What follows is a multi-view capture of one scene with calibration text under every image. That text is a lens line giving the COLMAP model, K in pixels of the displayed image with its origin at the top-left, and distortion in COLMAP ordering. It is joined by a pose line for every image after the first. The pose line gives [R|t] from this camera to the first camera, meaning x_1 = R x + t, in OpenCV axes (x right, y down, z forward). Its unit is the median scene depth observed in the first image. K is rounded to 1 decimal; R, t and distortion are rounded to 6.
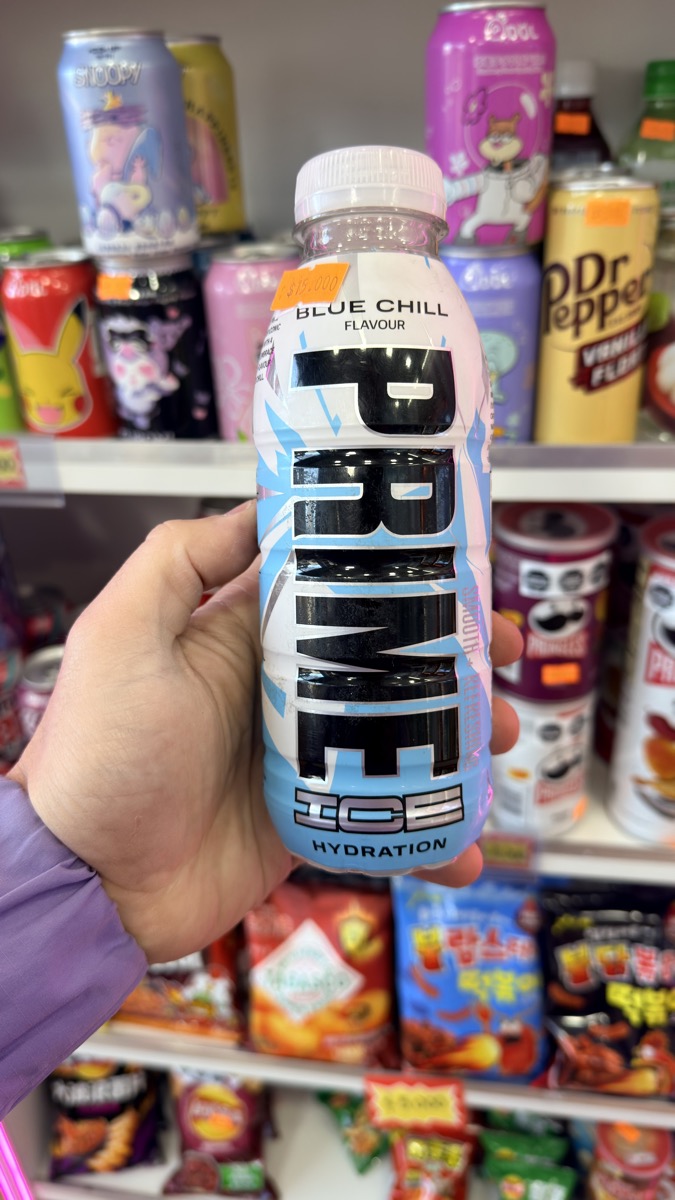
lens RADIAL K [[842.3, 0, 341.8], [0, 842.3, 585.0], [0, 0, 1]] dist [-0.051511, 0.043745]
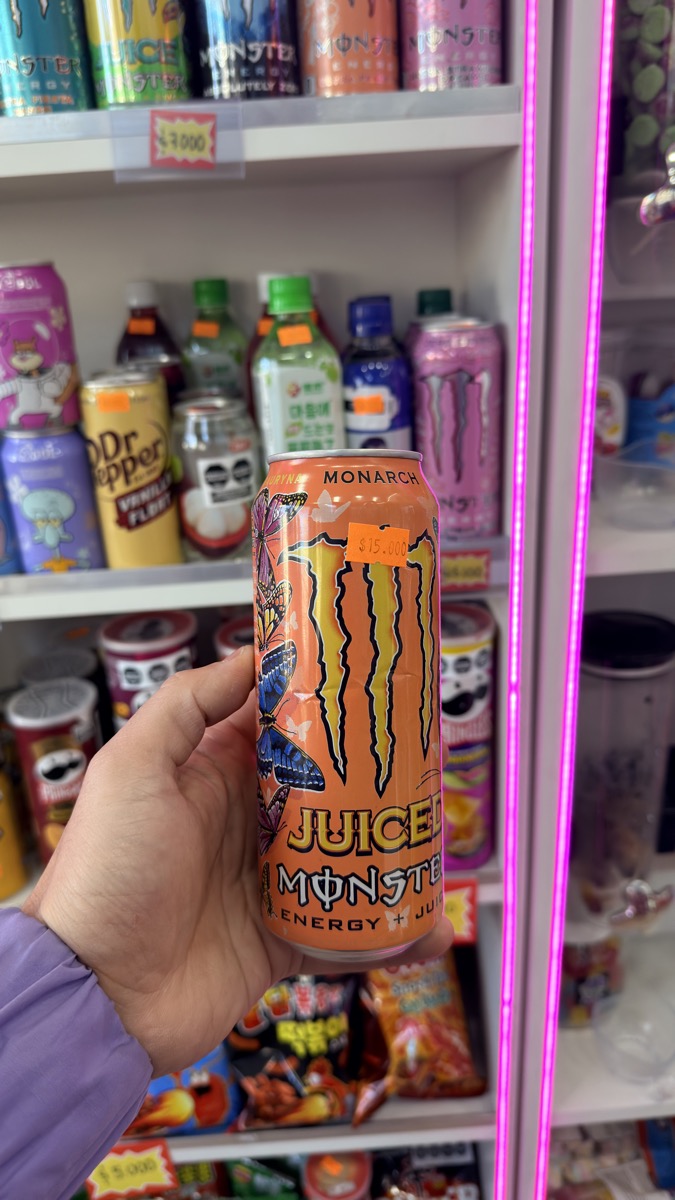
lens RADIAL K [[834.3, 0, 337.5], [0, 834.3, 600.0], [0, 0, 1]] dist [0.037416, -0.067579]
pose [[0.983767, -0.075097, 0.162982, 0.368496], [0.094193, 0.989144, -0.112791, 0.056897], [-0.152742, 0.126312, 0.980161, -0.319005]]
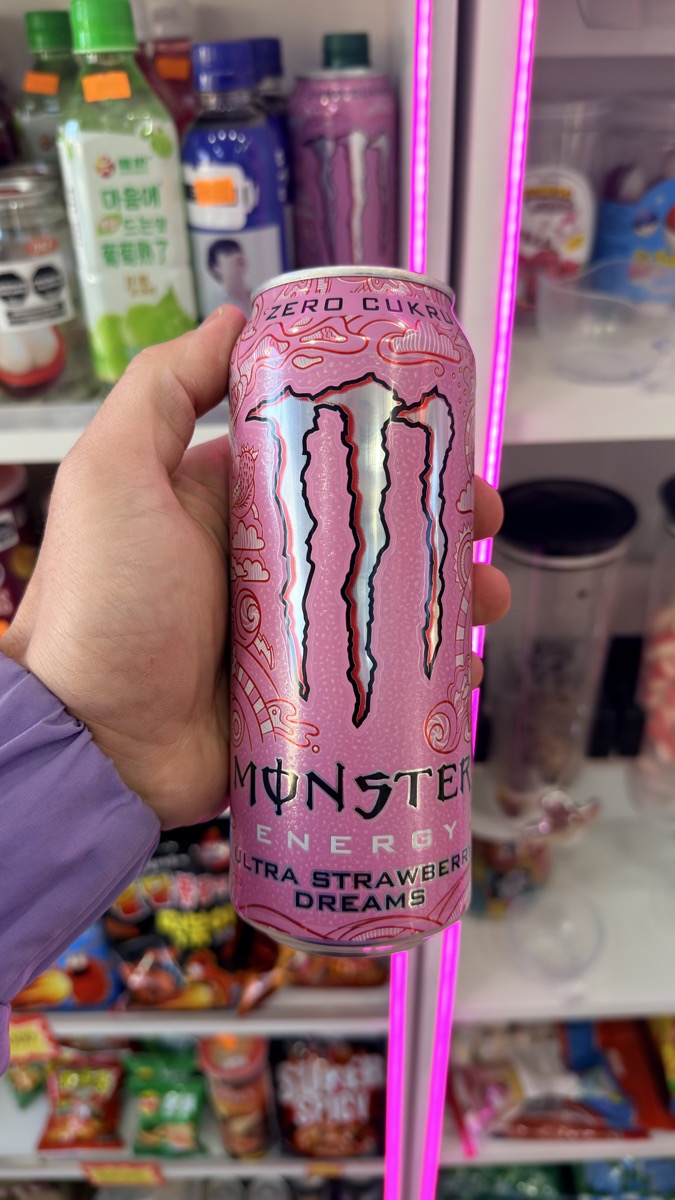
lens RADIAL K [[845.7, 0, 336.7], [0, 845.7, 567.6], [0, 0, 1]] dist [-0.003895, -0.042283]
pose [[0.988147, -0.068602, 0.137332, 0.610958], [0.059672, 0.995891, 0.068118, -0.016922], [-0.141441, -0.059116, 0.988180, -0.084910]]
